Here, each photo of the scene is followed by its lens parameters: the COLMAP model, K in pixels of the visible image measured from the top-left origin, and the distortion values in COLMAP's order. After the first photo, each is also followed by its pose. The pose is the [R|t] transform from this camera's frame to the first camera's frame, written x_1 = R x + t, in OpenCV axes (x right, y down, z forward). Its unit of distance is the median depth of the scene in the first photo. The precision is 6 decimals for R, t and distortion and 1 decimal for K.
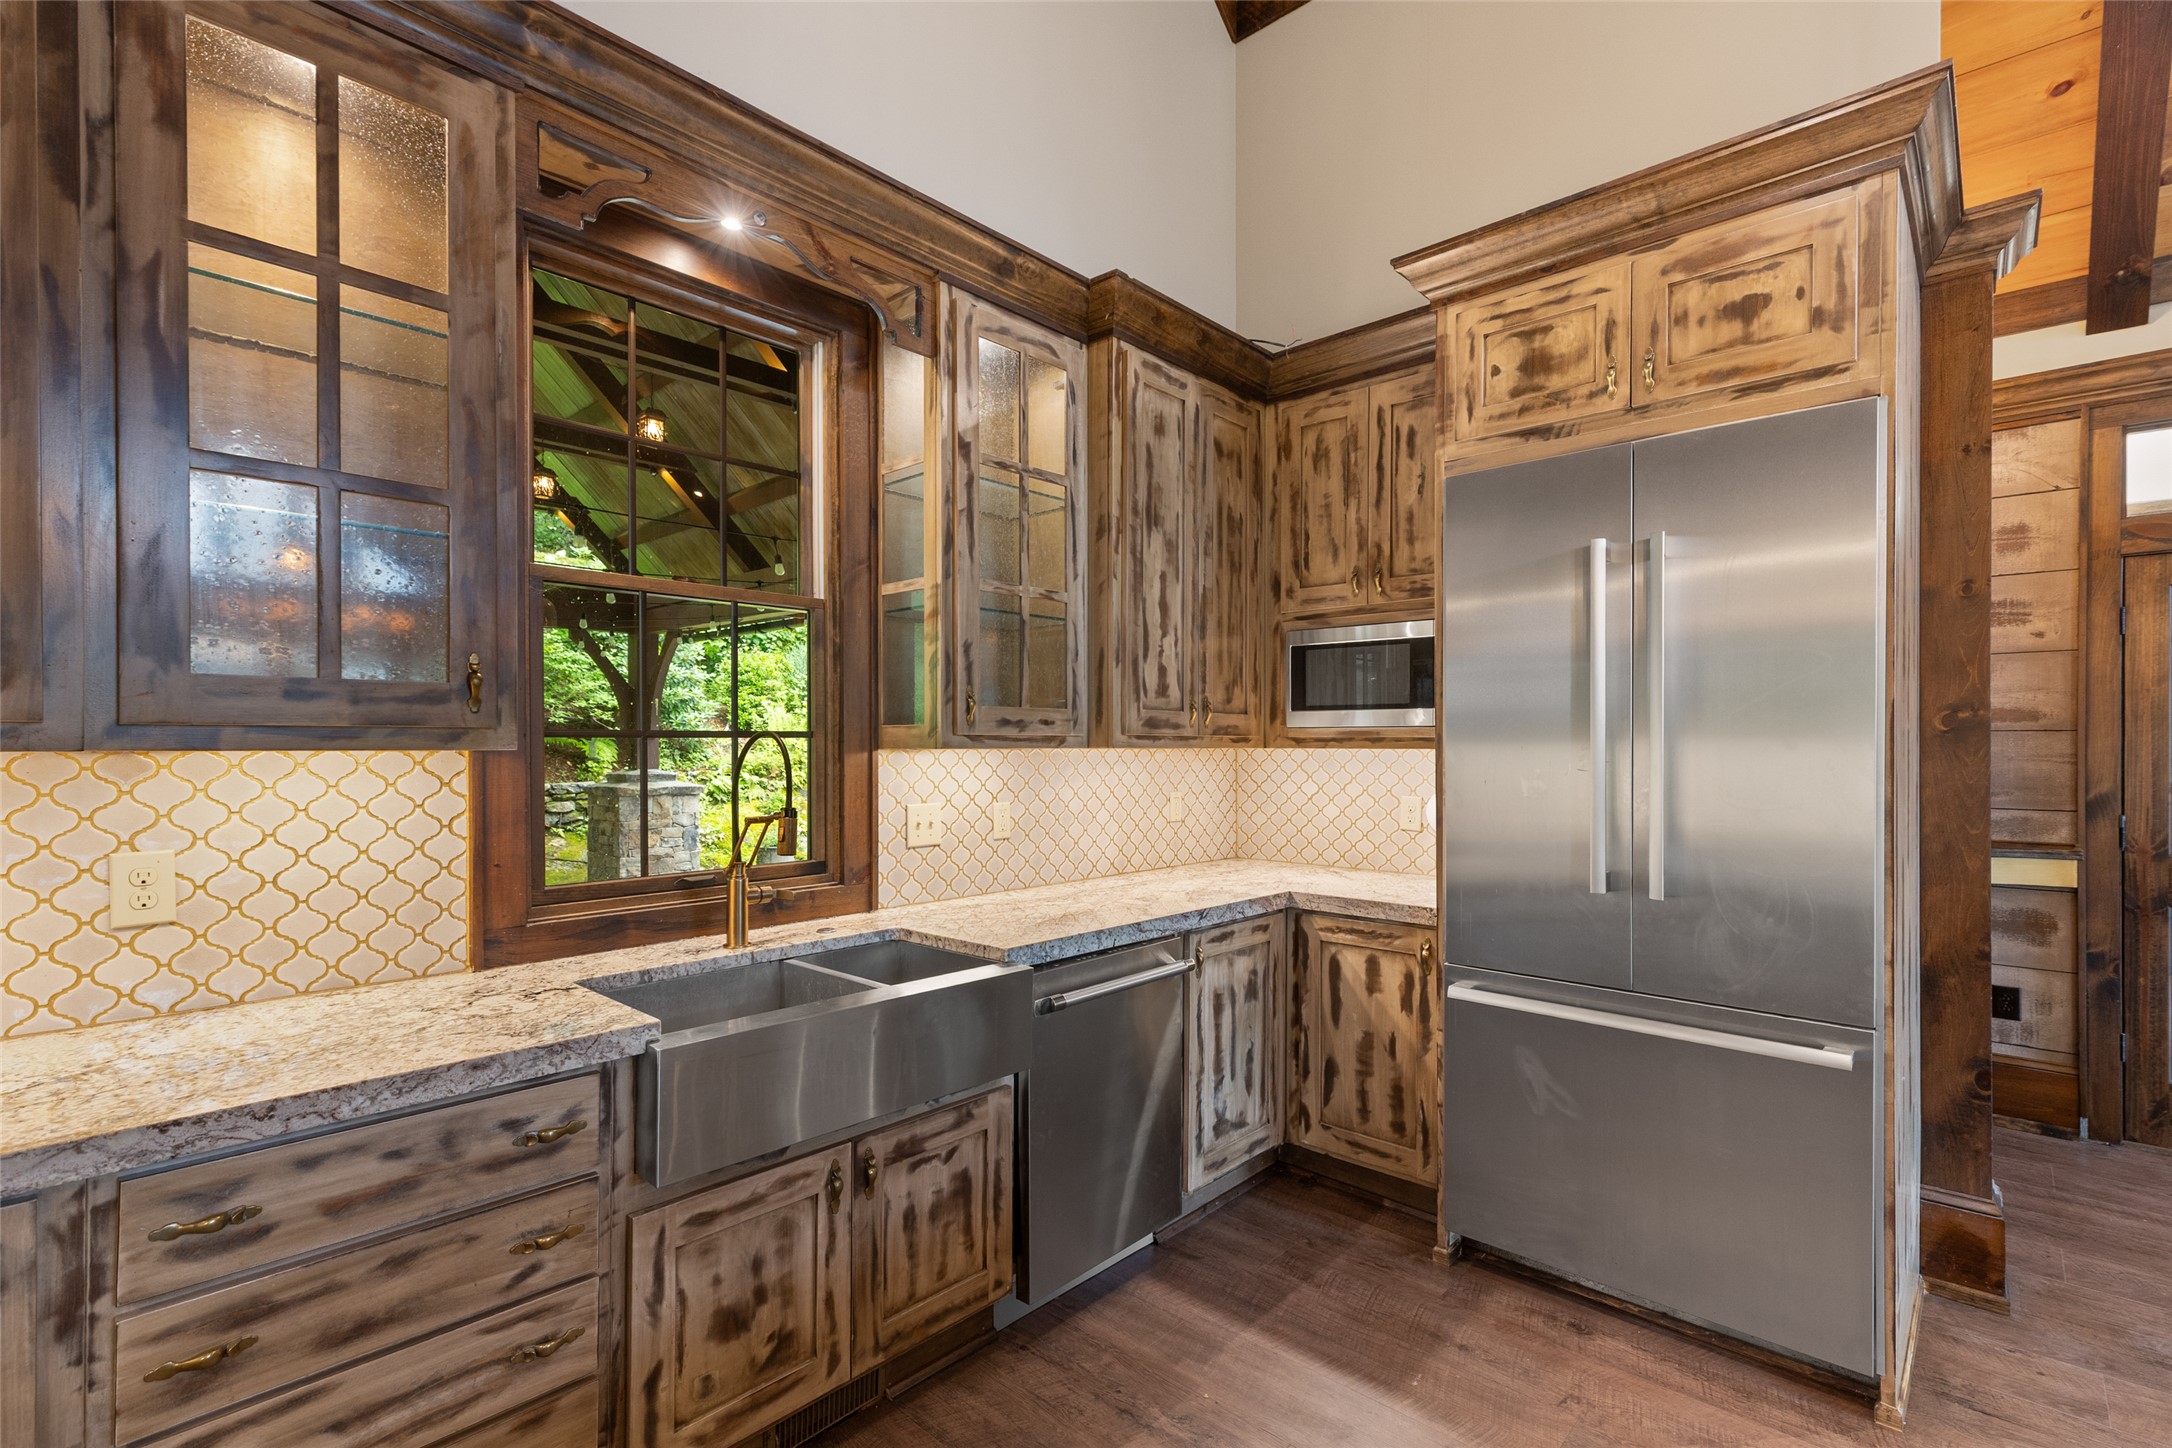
lens RADIAL K [[991.0, 0, 1094.6], [0, 991.0, 743.6], [0, 0, 1]] dist [0.007522, -0.000846]
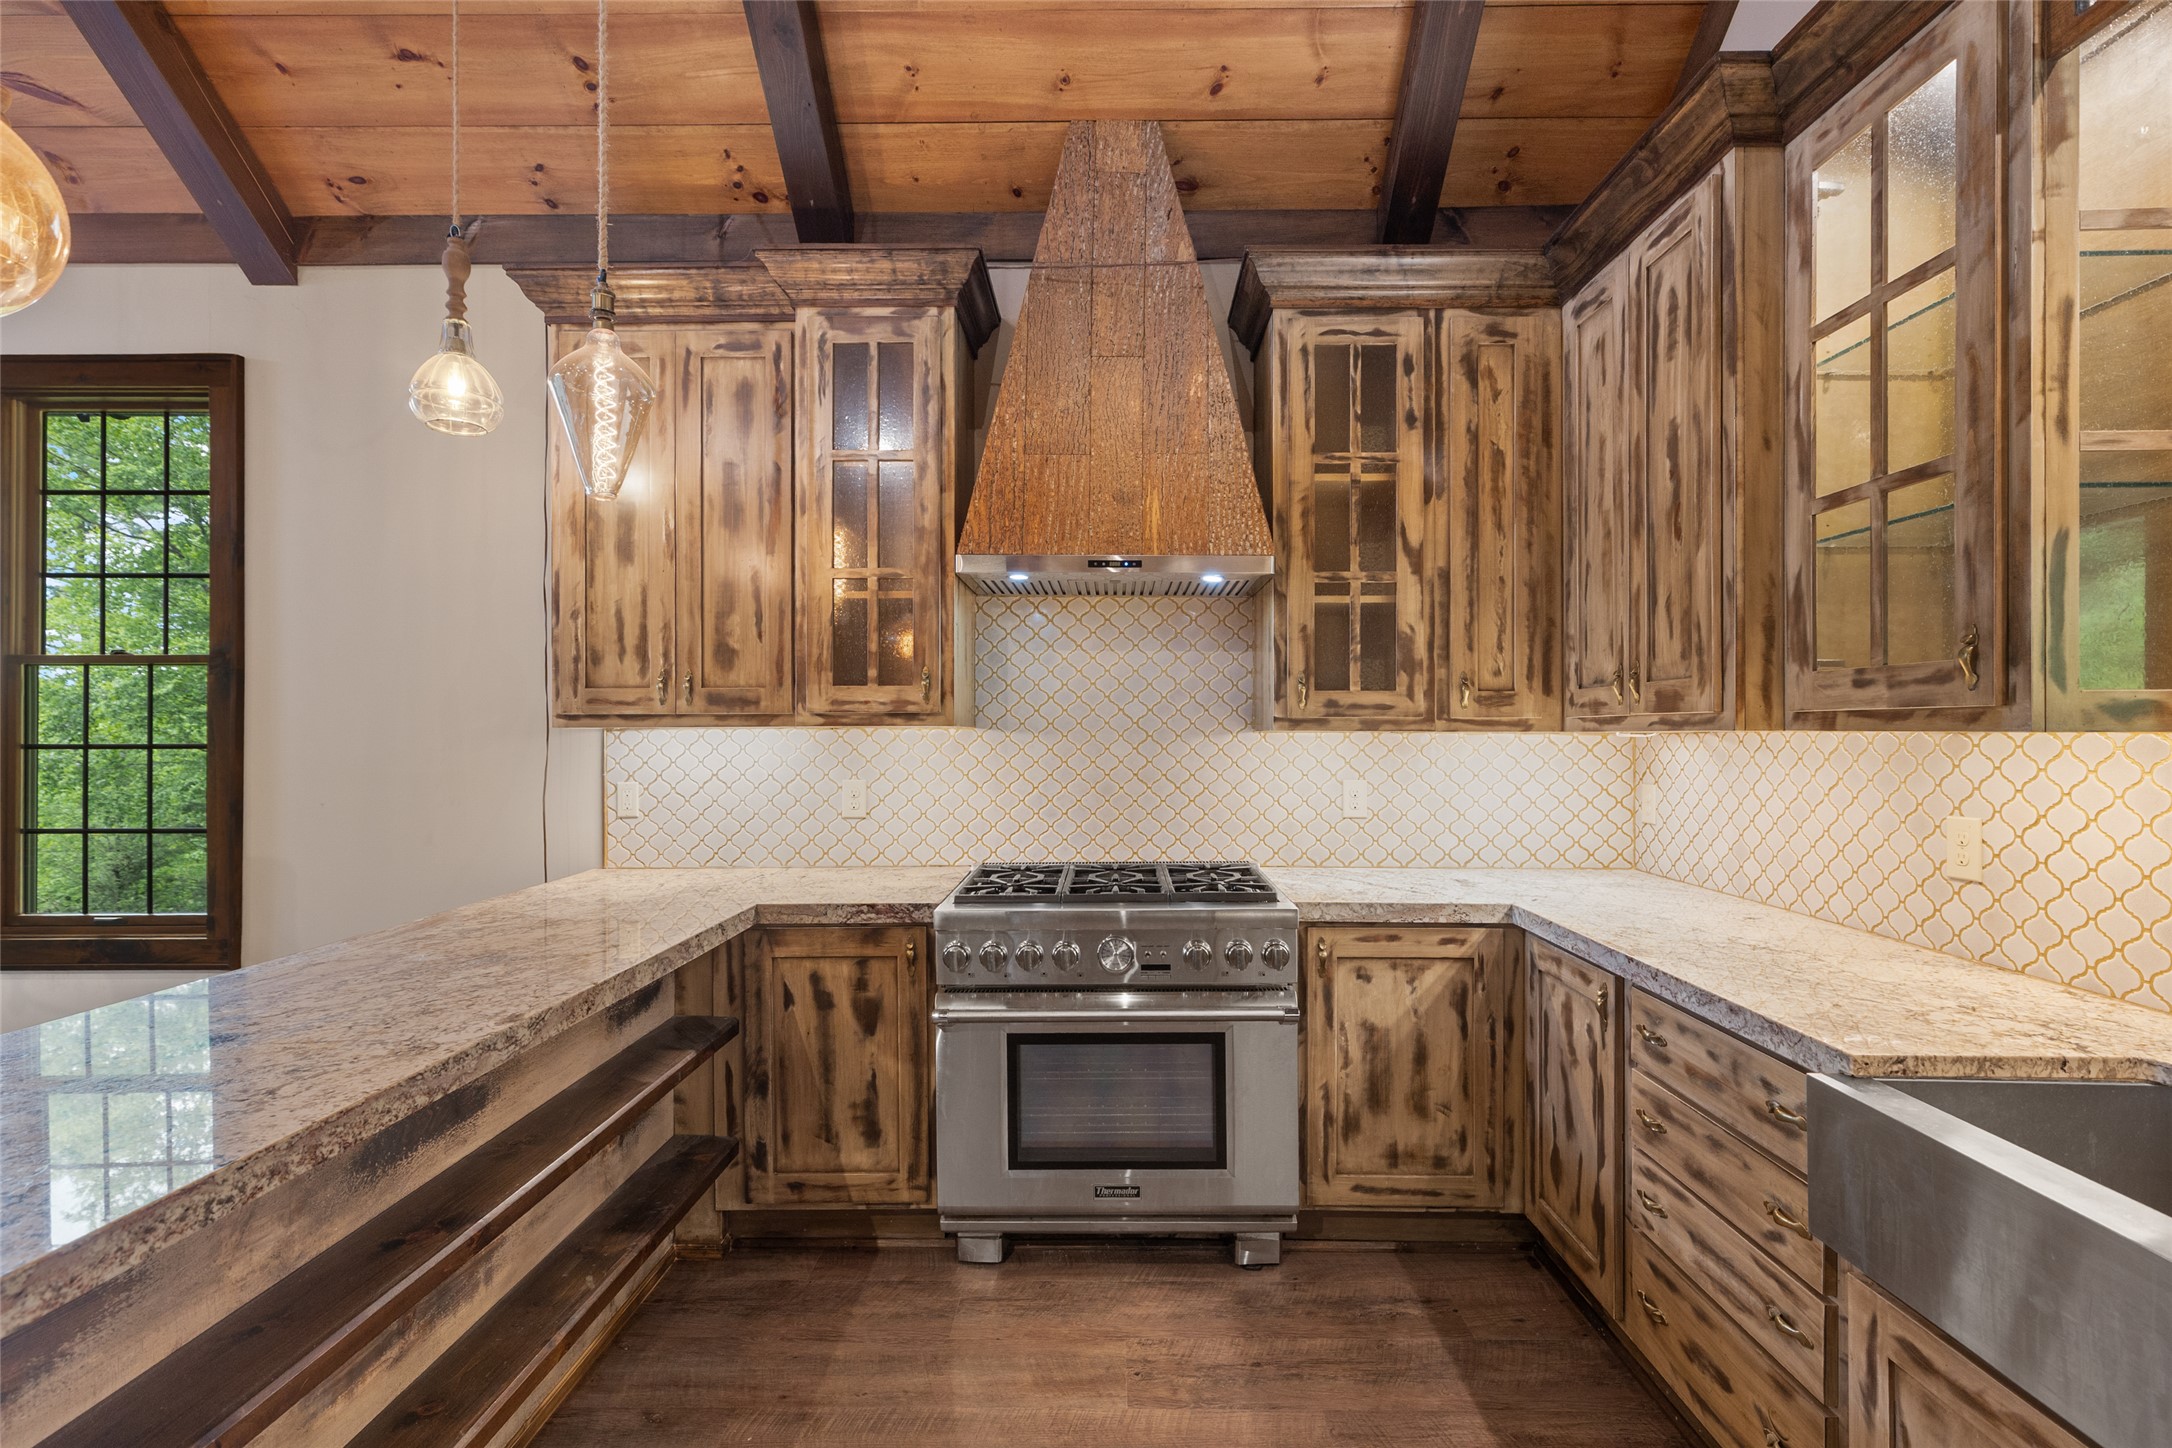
lens RADIAL K [[991.0, 0, 1094.5], [0, 991.0, 726.5], [0, 0, 1]] dist [0.007522, -0.000846]
pose [[-0.743990, -0.001103, -0.668190, 0.659692], [0.001485, 0.999993, -0.003304, 0.003969], [0.668190, -0.003451, -0.743983, 1.319289]]
